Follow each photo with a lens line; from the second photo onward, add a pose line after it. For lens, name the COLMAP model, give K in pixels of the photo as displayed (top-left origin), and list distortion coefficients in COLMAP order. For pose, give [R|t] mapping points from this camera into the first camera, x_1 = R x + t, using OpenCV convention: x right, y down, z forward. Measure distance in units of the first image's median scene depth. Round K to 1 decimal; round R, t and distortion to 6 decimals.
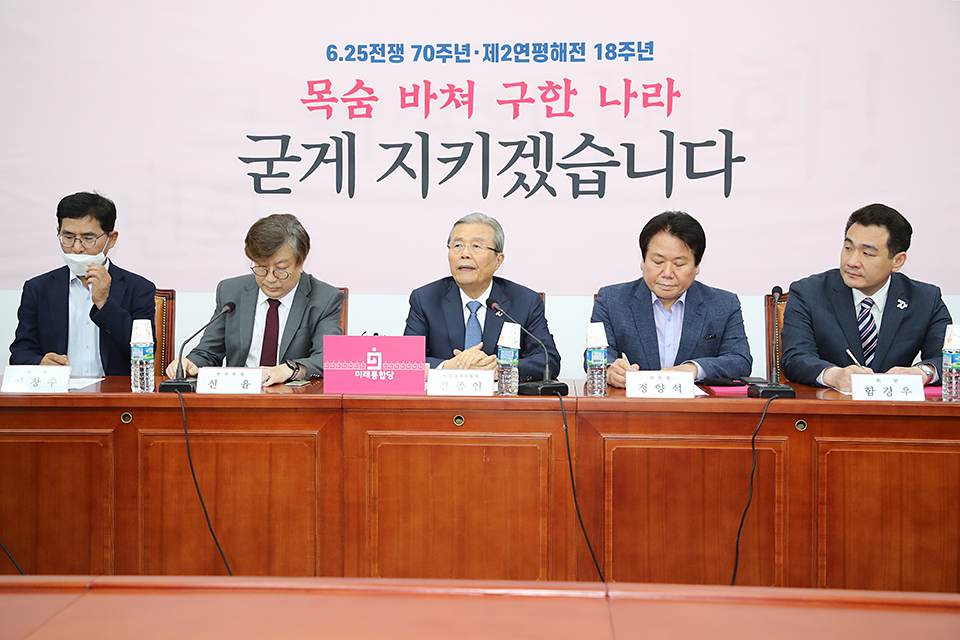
lens RADIAL K [[1286.8, 0, 480.0], [0, 1286.8, 320.0], [0, 0, 1]] dist [0.163867, 0.001185]
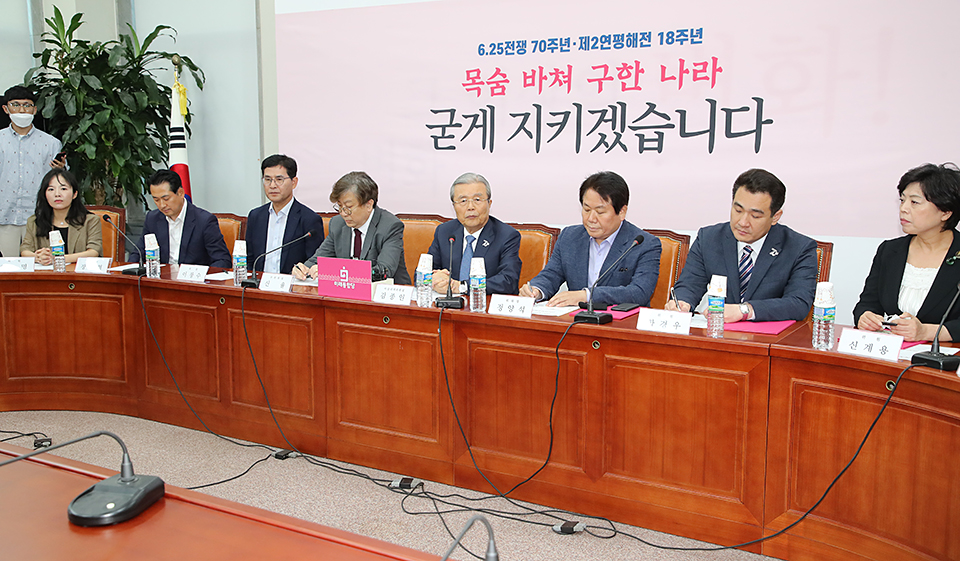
lens RADIAL K [[963.5, 0, 480.0], [0, 963.5, 280.5], [0, 0, 1]] dist [0.065034, -0.007089]
pose [[0.881031, 0.063900, -0.468722, 0.396536], [-0.031088, 0.996514, 0.077420, -0.036958], [0.472036, -0.053638, 0.879946, 0.059895]]
